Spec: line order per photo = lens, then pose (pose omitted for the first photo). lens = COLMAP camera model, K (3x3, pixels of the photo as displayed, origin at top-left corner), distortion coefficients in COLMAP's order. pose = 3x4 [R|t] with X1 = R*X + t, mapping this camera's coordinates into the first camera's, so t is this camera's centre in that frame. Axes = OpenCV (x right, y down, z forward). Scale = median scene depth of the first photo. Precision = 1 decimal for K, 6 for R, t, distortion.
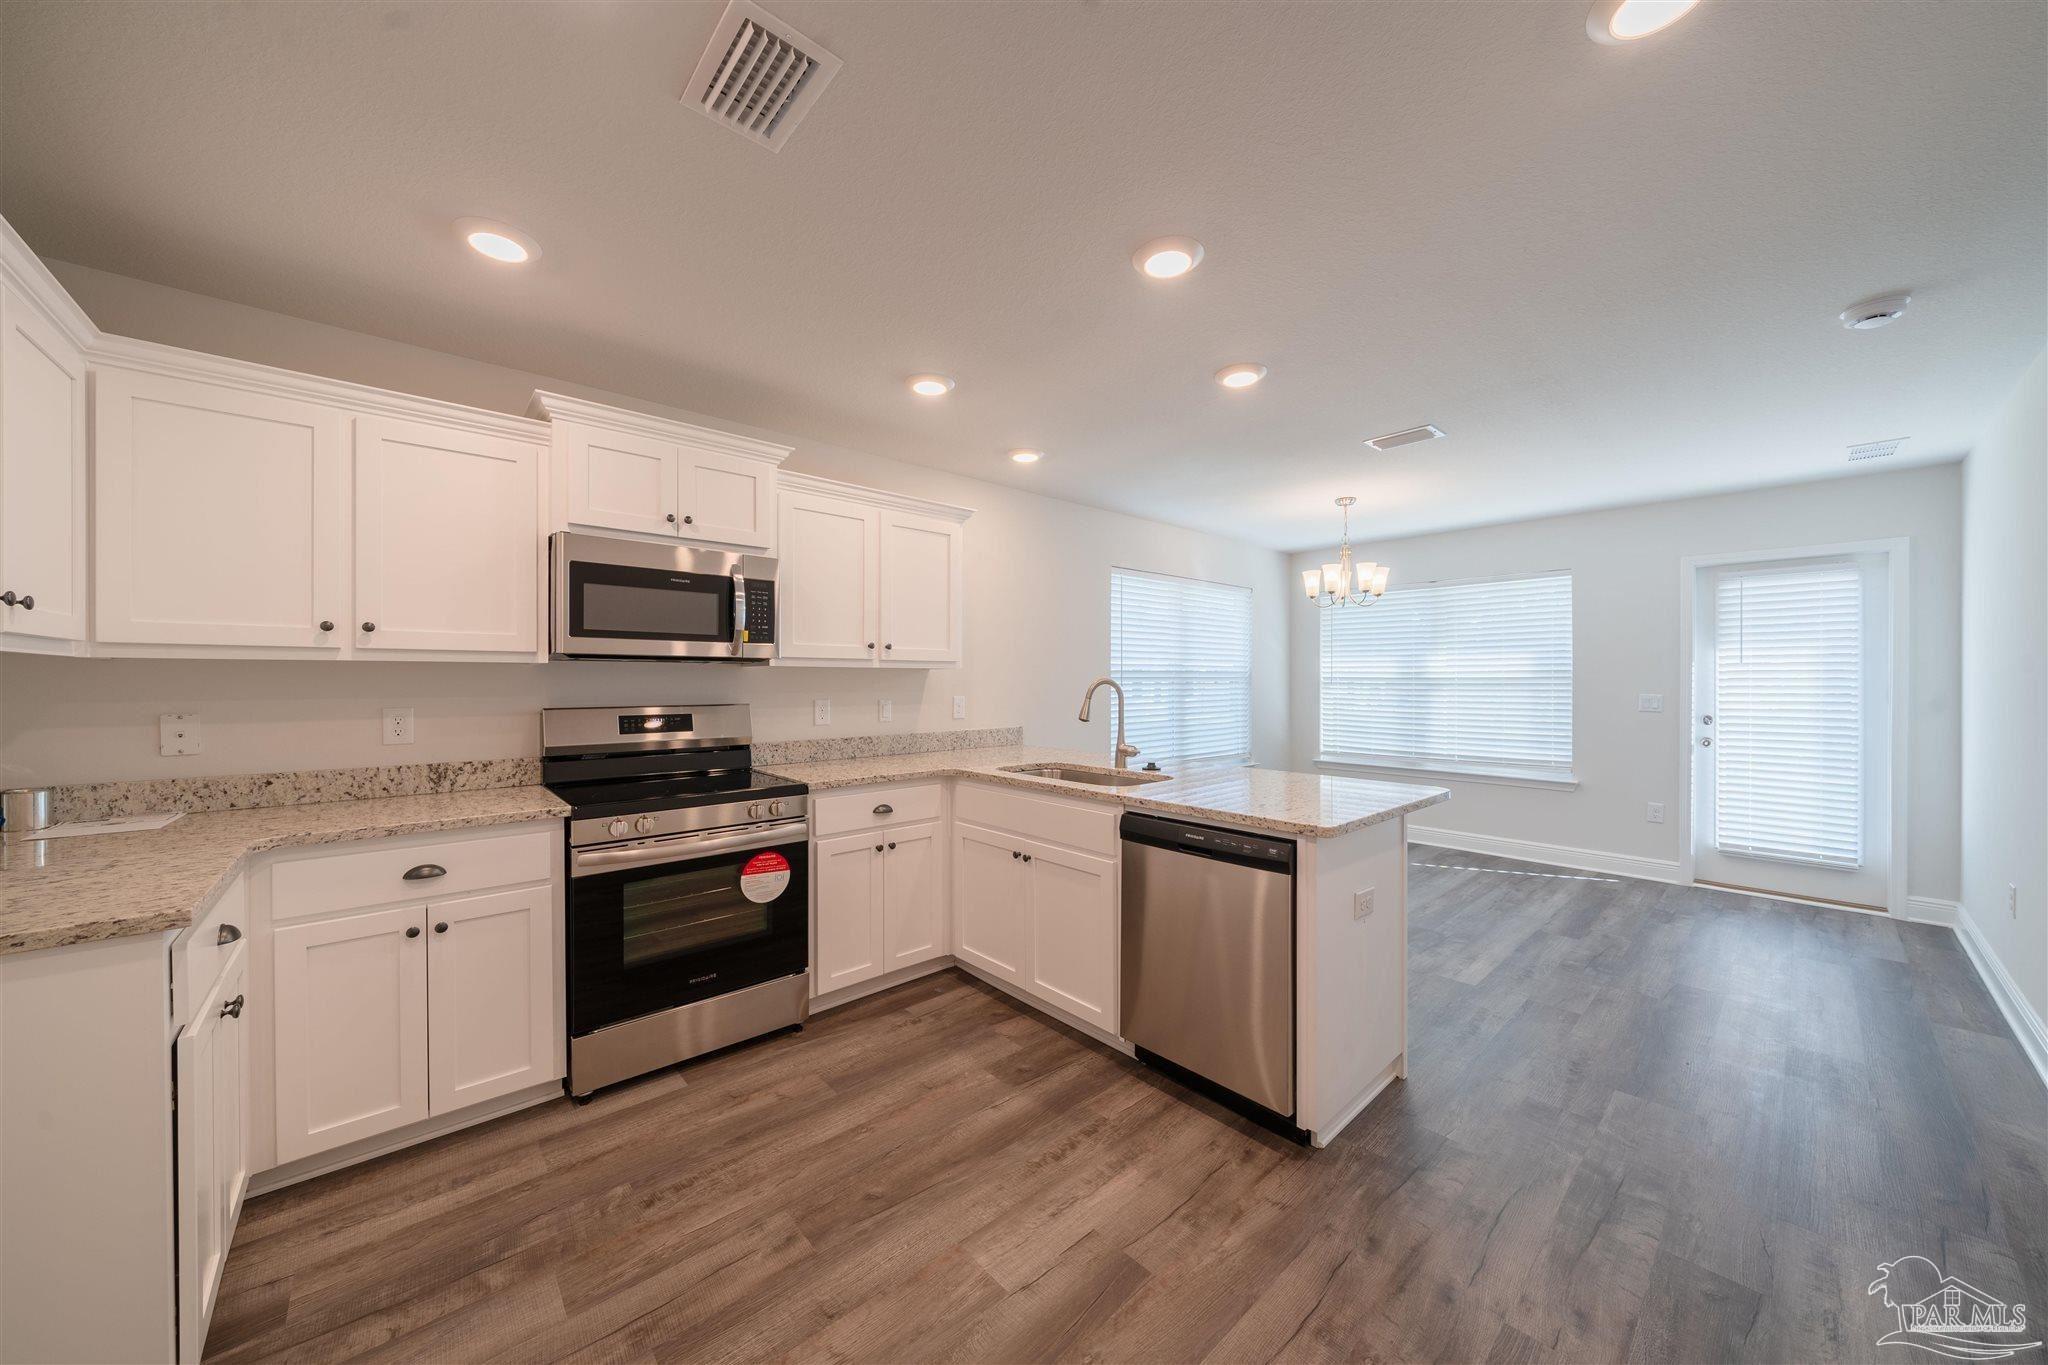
lens RADIAL K [[721.6, 0, 1011.6], [0, 721.6, 693.2], [0, 0, 1]] dist [-0.005354, -0.000215]
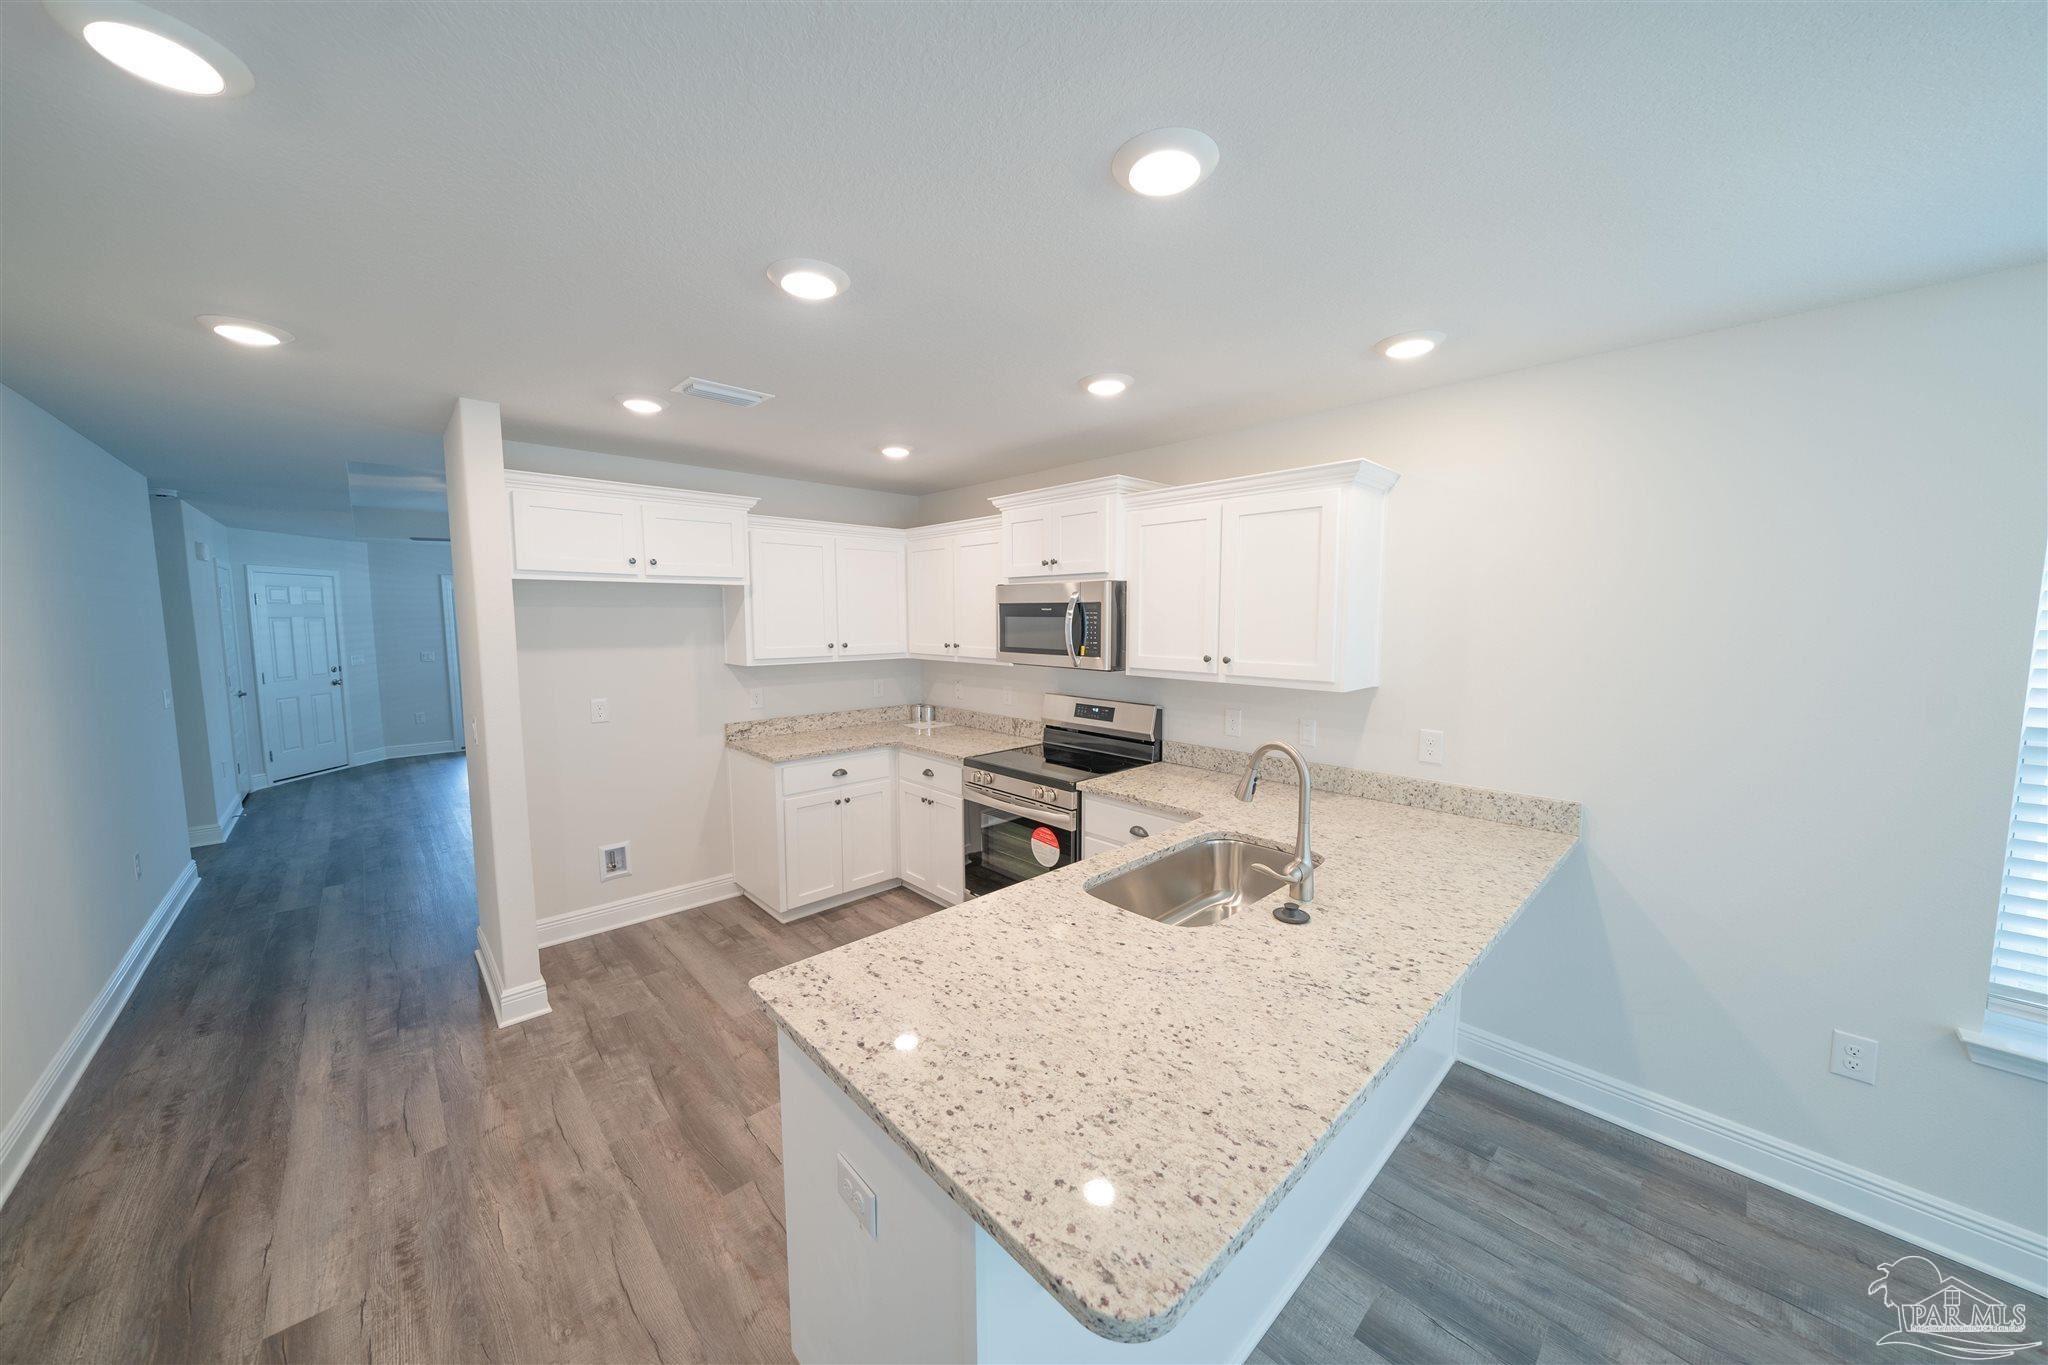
lens RADIAL K [[721.6, 0, 1026.2], [0, 721.6, 671.3], [0, 0, 1]] dist [-0.005354, -0.000215]
pose [[0.014139, 0.077011, -0.996930, 0.883079], [-0.016382, 0.996914, 0.076777, -0.143061], [0.999766, 0.015246, 0.015357, 0.947293]]
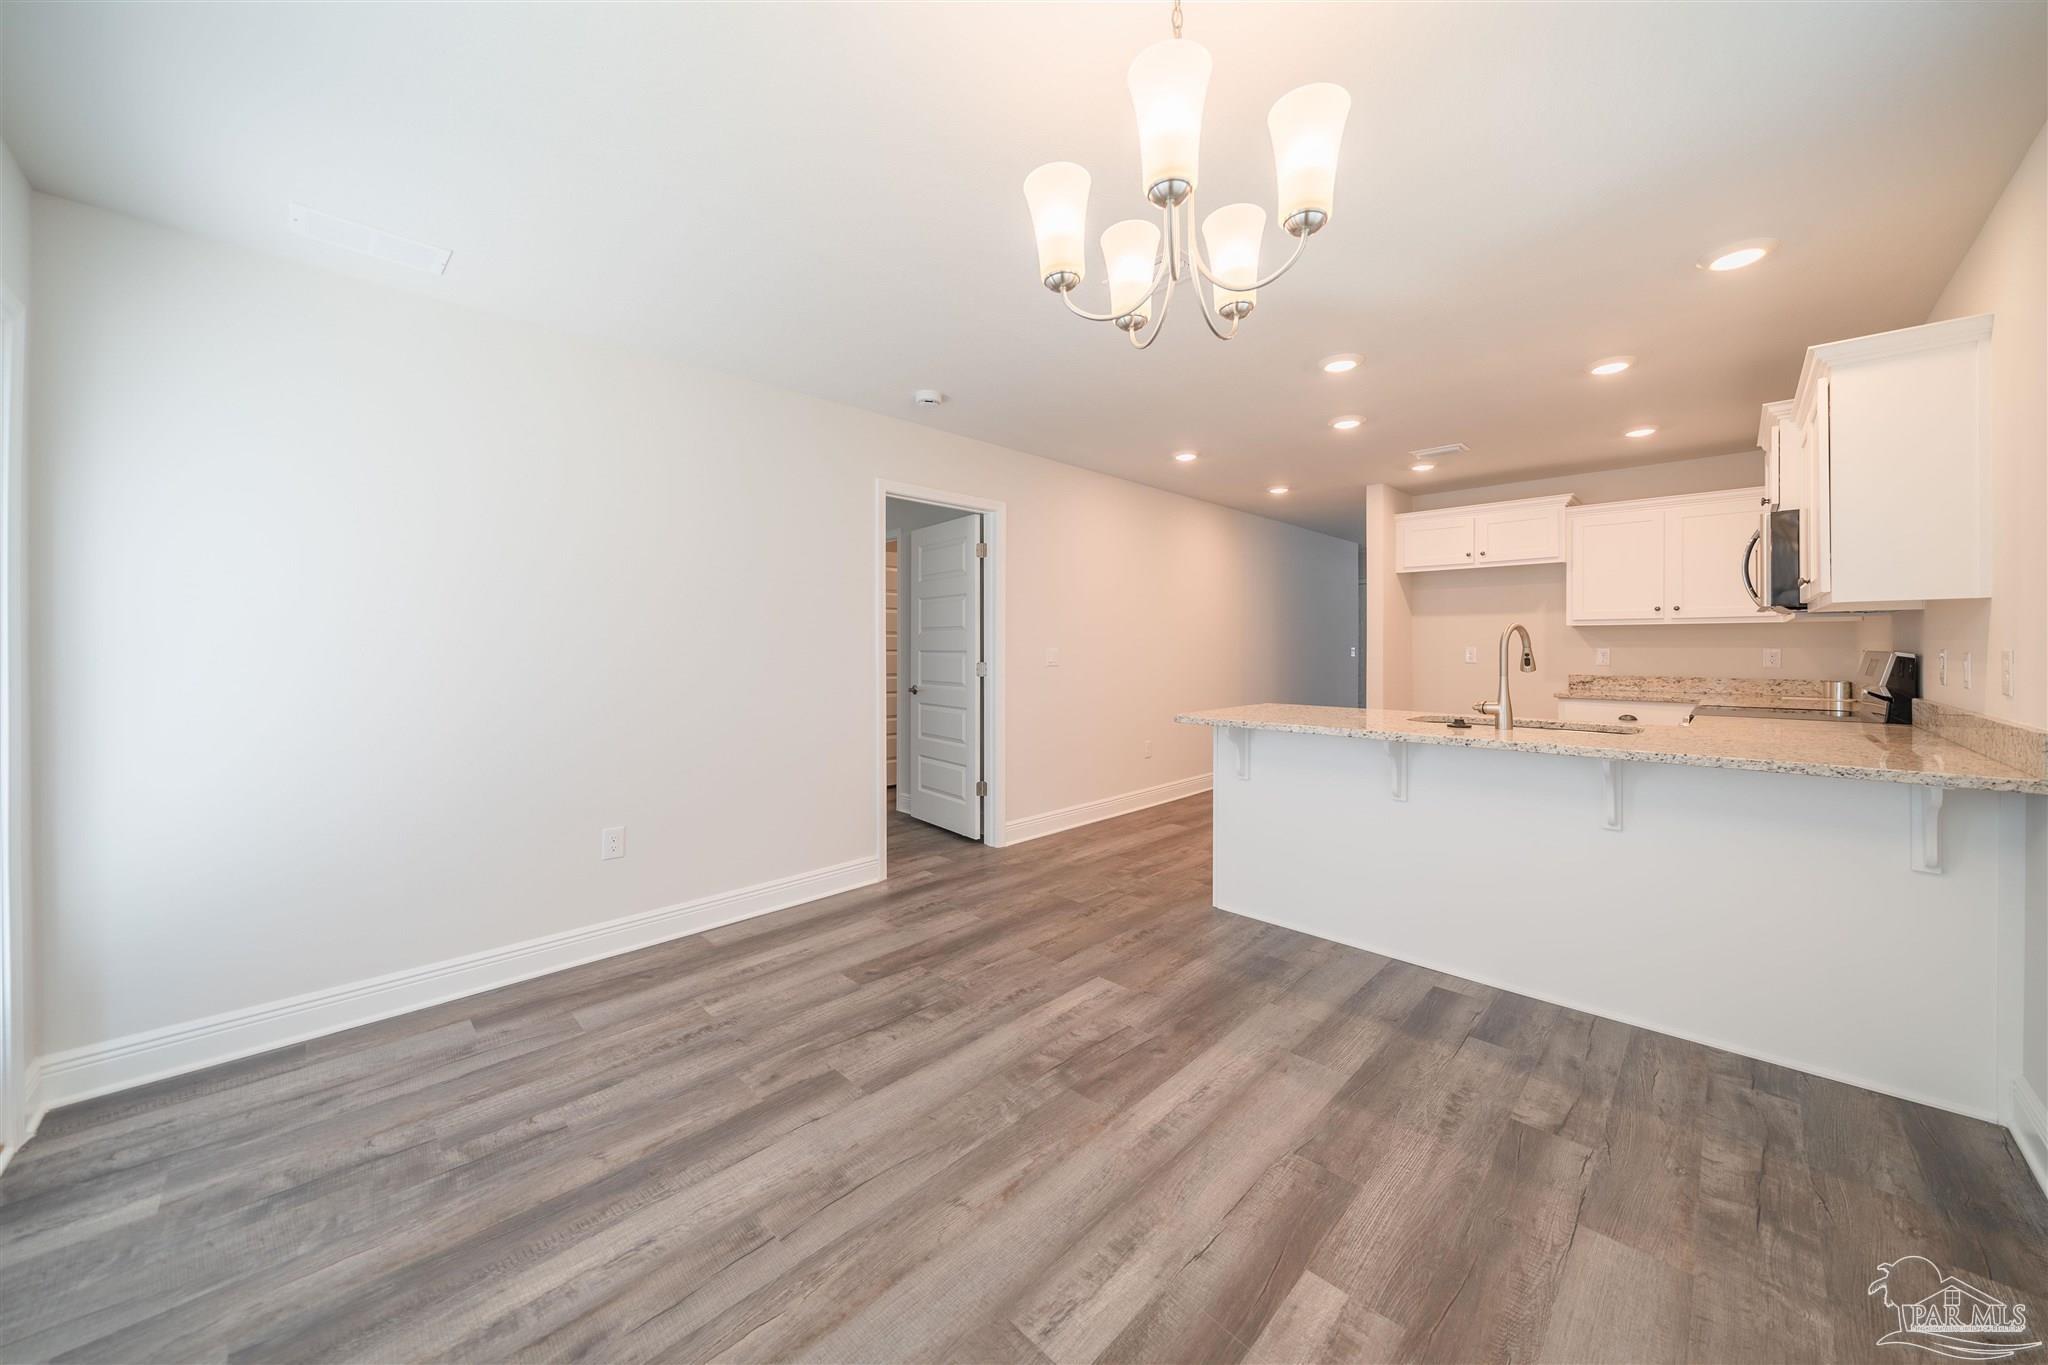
lens RADIAL K [[721.6, 0, 1032.0], [0, 721.6, 642.9], [0, 0, 1]] dist [-0.005354, -0.000215]
pose [[-0.996816, 0.000483, -0.079729, 0.936589], [-0.000975, 0.999833, 0.018235, -0.015644], [0.079724, 0.018255, -0.996650, 2.190737]]
